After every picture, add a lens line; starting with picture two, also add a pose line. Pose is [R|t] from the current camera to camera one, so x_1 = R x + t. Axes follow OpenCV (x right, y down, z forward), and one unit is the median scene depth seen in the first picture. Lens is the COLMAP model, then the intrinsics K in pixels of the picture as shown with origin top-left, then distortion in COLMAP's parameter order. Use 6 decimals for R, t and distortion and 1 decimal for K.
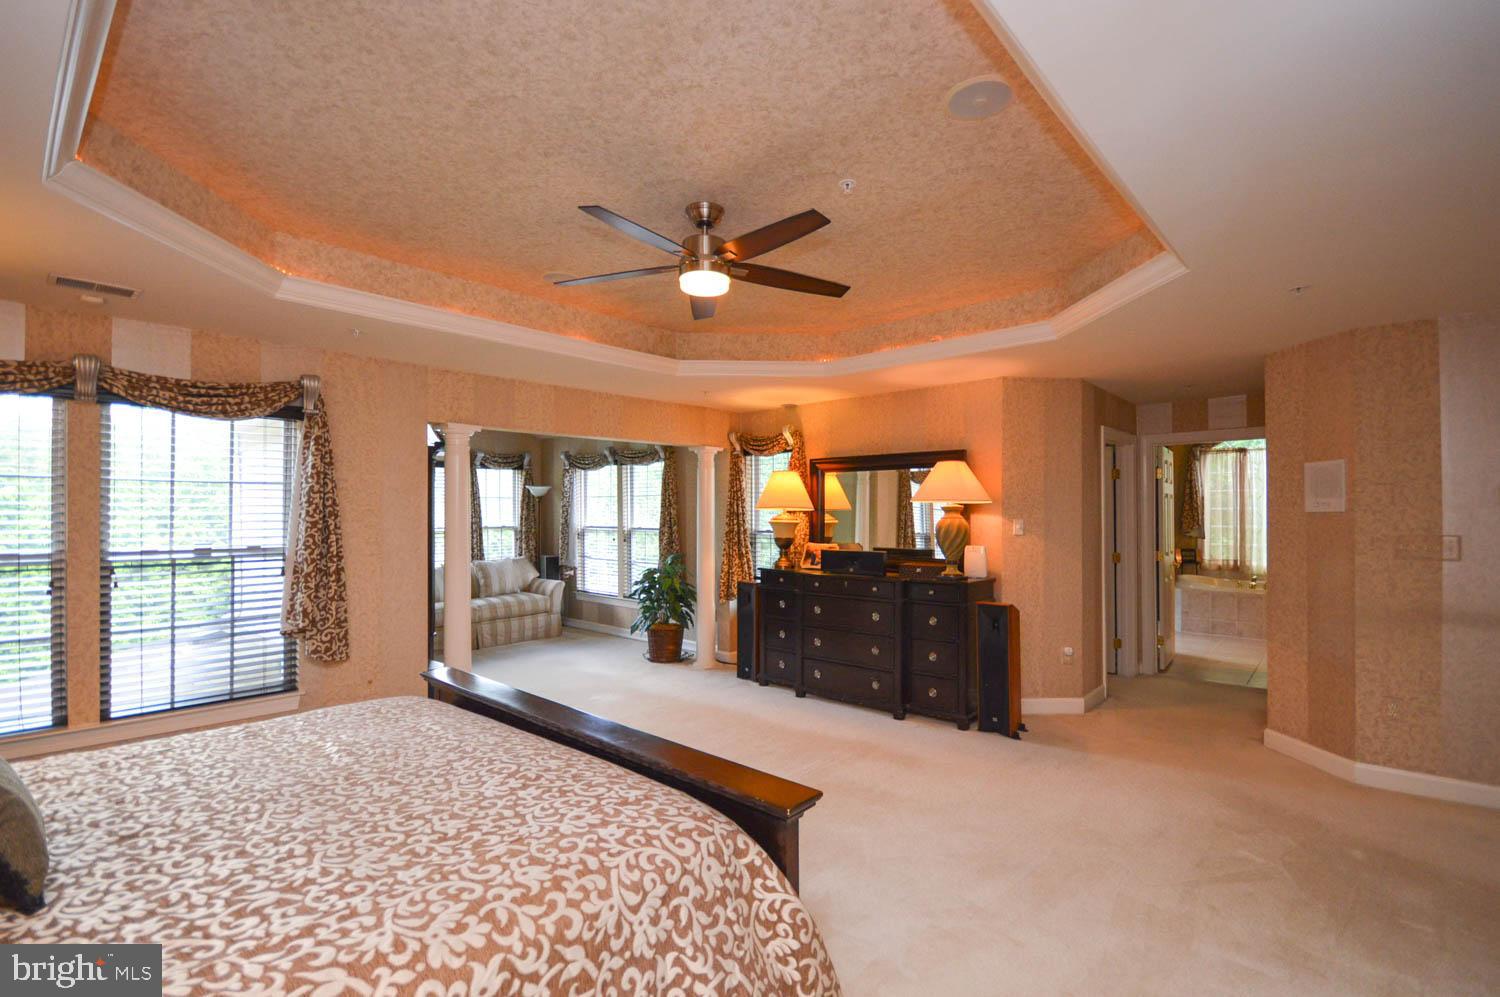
lens RADIAL K [[668.2, 0, 750.0], [0, 668.2, 498.5], [0, 0, 1]] dist [-0.001345, -0.000451]
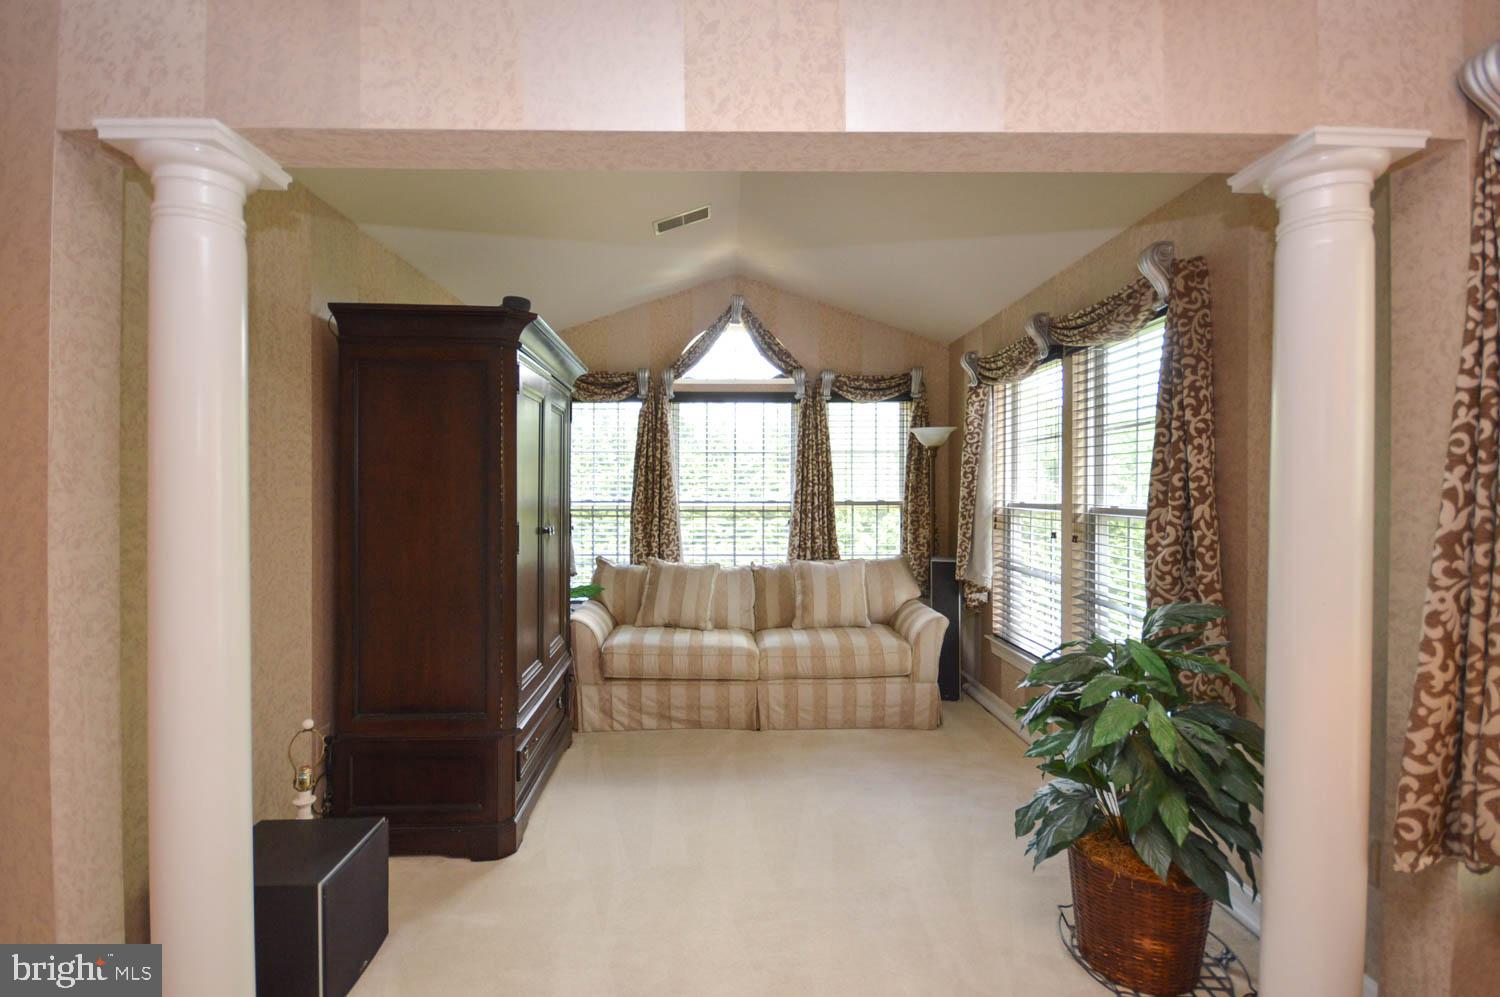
lens RADIAL K [[668.2, 0, 750.0], [0, 668.2, 498.5], [0, 0, 1]] dist [-0.001345, -0.000451]
pose [[0.683564, 0.011593, -0.729798, -0.025776], [0.008806, 0.999670, 0.024128, 0.026189], [0.729837, -0.022920, 0.683237, 0.569740]]
